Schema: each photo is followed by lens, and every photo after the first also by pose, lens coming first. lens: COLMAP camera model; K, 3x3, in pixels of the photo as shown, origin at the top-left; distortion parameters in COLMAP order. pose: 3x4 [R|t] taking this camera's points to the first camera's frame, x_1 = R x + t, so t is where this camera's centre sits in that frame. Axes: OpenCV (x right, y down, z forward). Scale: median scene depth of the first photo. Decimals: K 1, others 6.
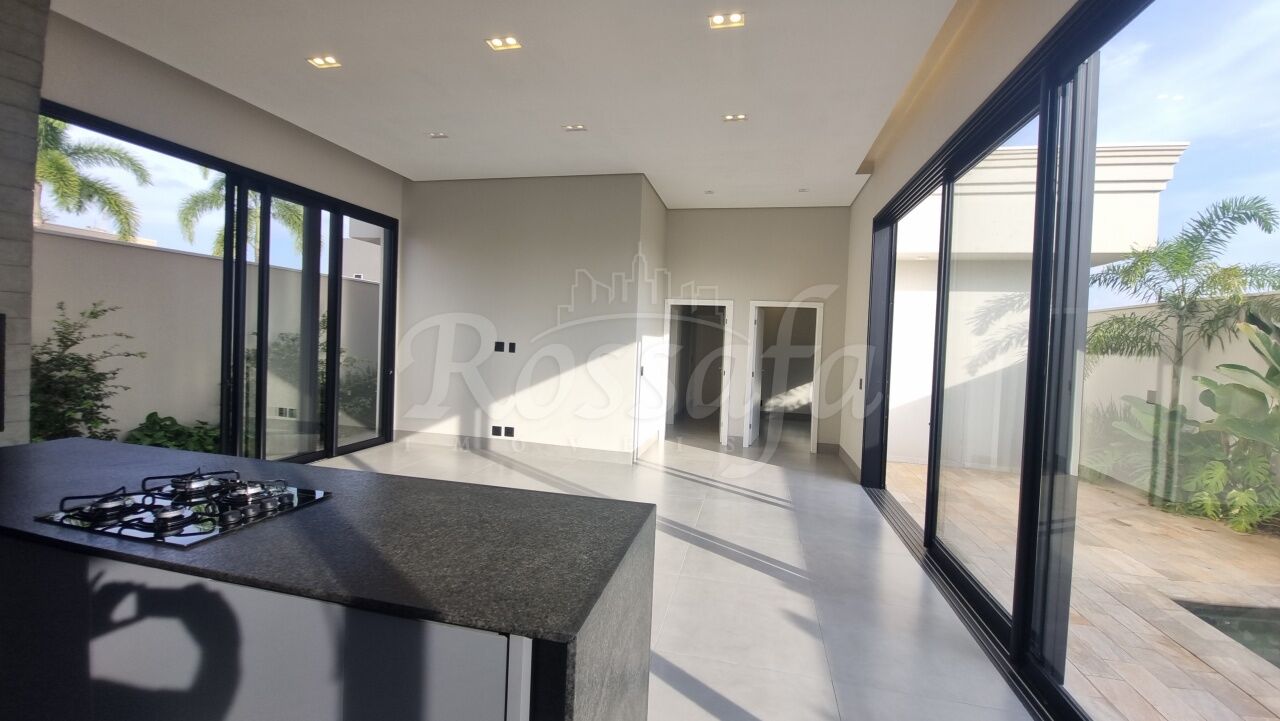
lens RADIAL K [[505.2, 0, 639.4], [0, 505.2, 350.7], [0, 0, 1]] dist [0.008088, -0.012687]
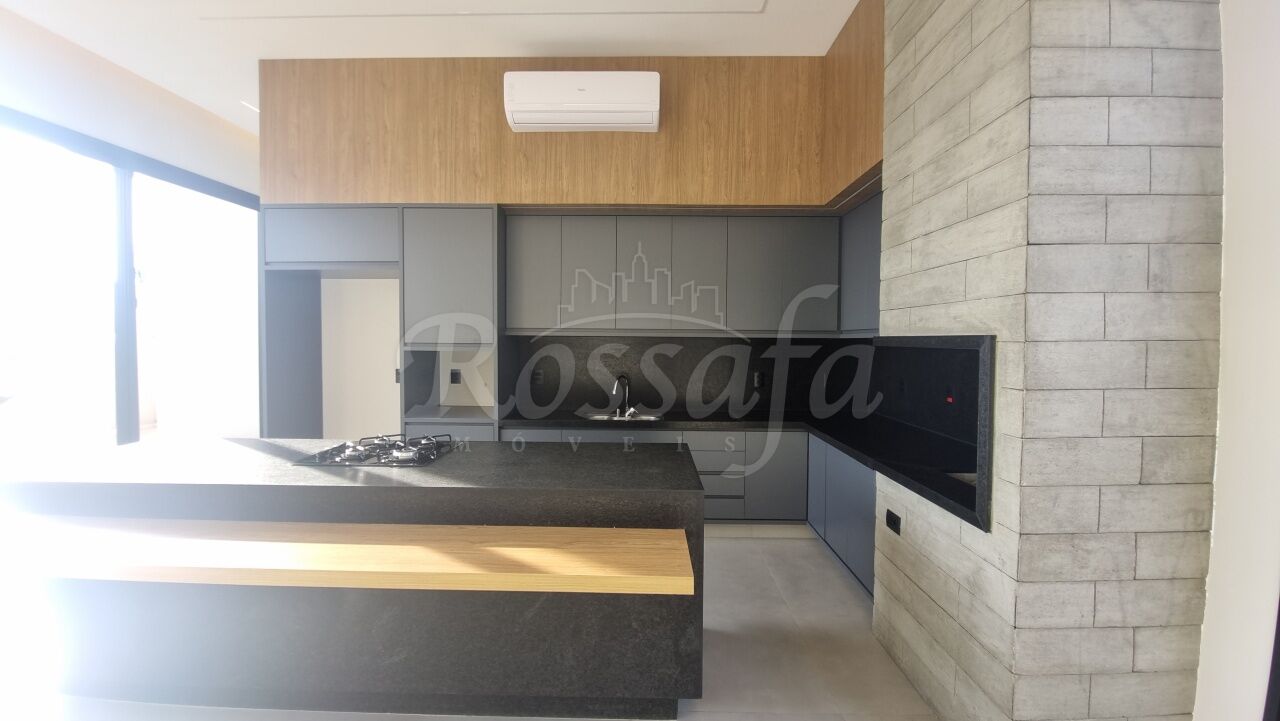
lens RADIAL K [[505.2, 0, 639.4], [0, 505.2, 350.7], [0, 0, 1]] dist [0.008088, -0.012687]
pose [[-0.978033, -0.040408, -0.204494, -0.353017], [-0.049766, 0.997926, 0.040828, -0.028045], [0.202421, 0.050108, -0.978016, 0.712727]]
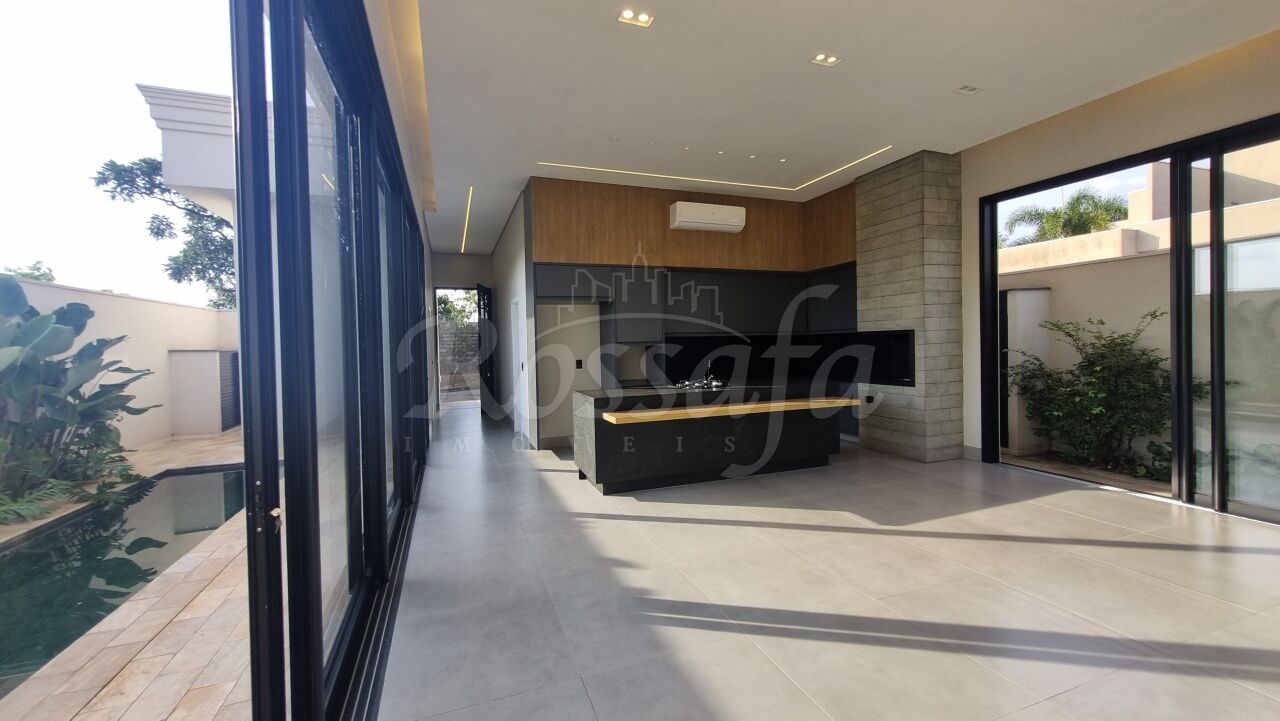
lens RADIAL K [[503.4, 0, 640.3], [0, 503.4, 350.6], [0, 0, 1]] dist [0.009764, -0.000547]
pose [[-0.832575, -0.013328, -0.553753, 0.386576], [-0.023136, 0.999675, 0.010725, 0.008213], [0.553430, 0.021741, -0.832612, 1.001003]]
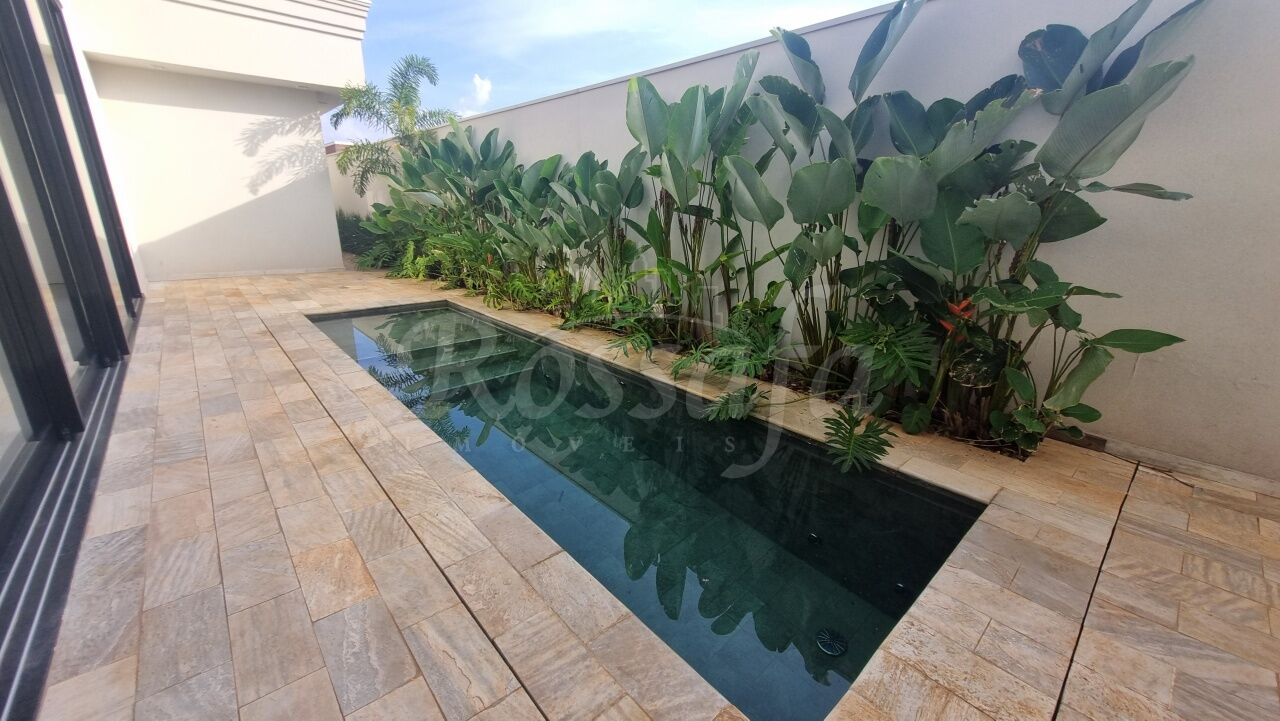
lens RADIAL K [[496.0, 0, 640.0], [0, 496.0, 360.5], [0, 0, 1]] dist [0.000511, 0.000100]
pose [[0.581967, -0.265925, 0.768504, 0.244444], [0.026879, 0.950796, 0.308649, 0.098755], [-0.812768, -0.158967, 0.560480, -0.455035]]
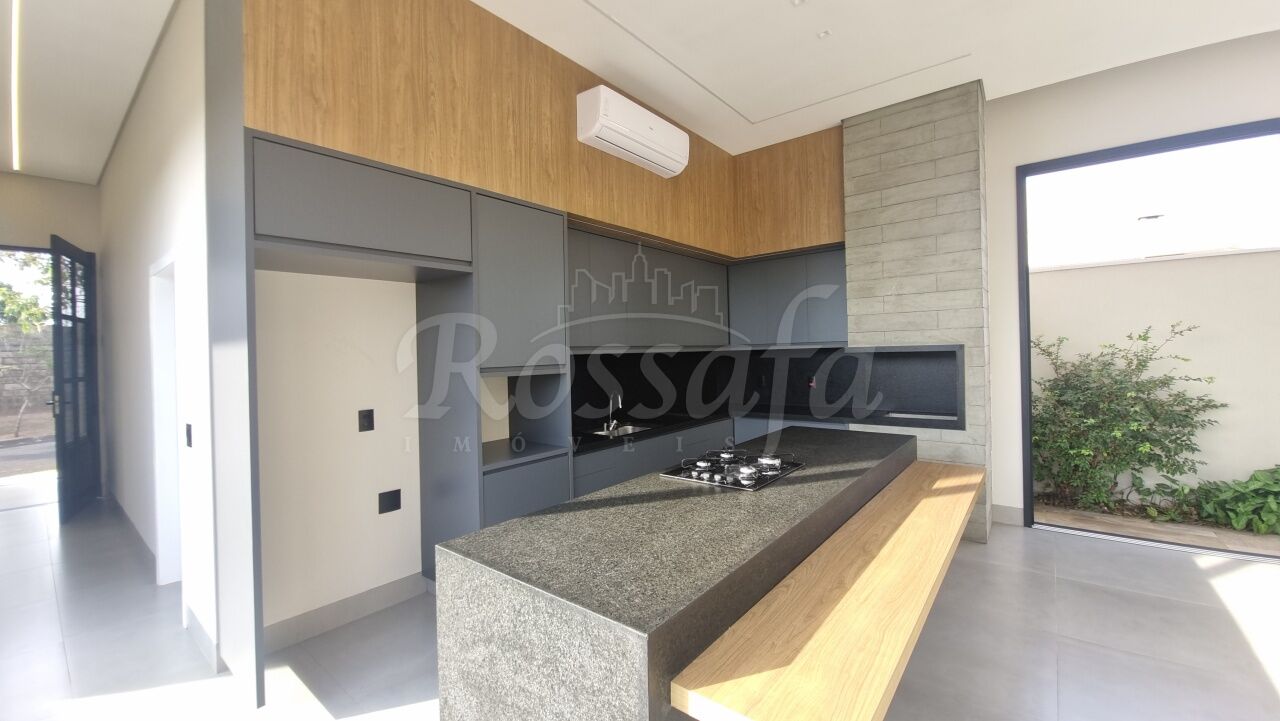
lens RADIAL K [[505.2, 0, 639.4], [0, 505.2, 350.7], [0, 0, 1]] dist [0.008088, -0.012687]
pose [[-0.440130, -0.030550, -0.897414, 0.175417], [-0.014246, 0.999533, -0.027039, -0.002814], [0.897821, 0.000883, -0.440360, 0.383410]]
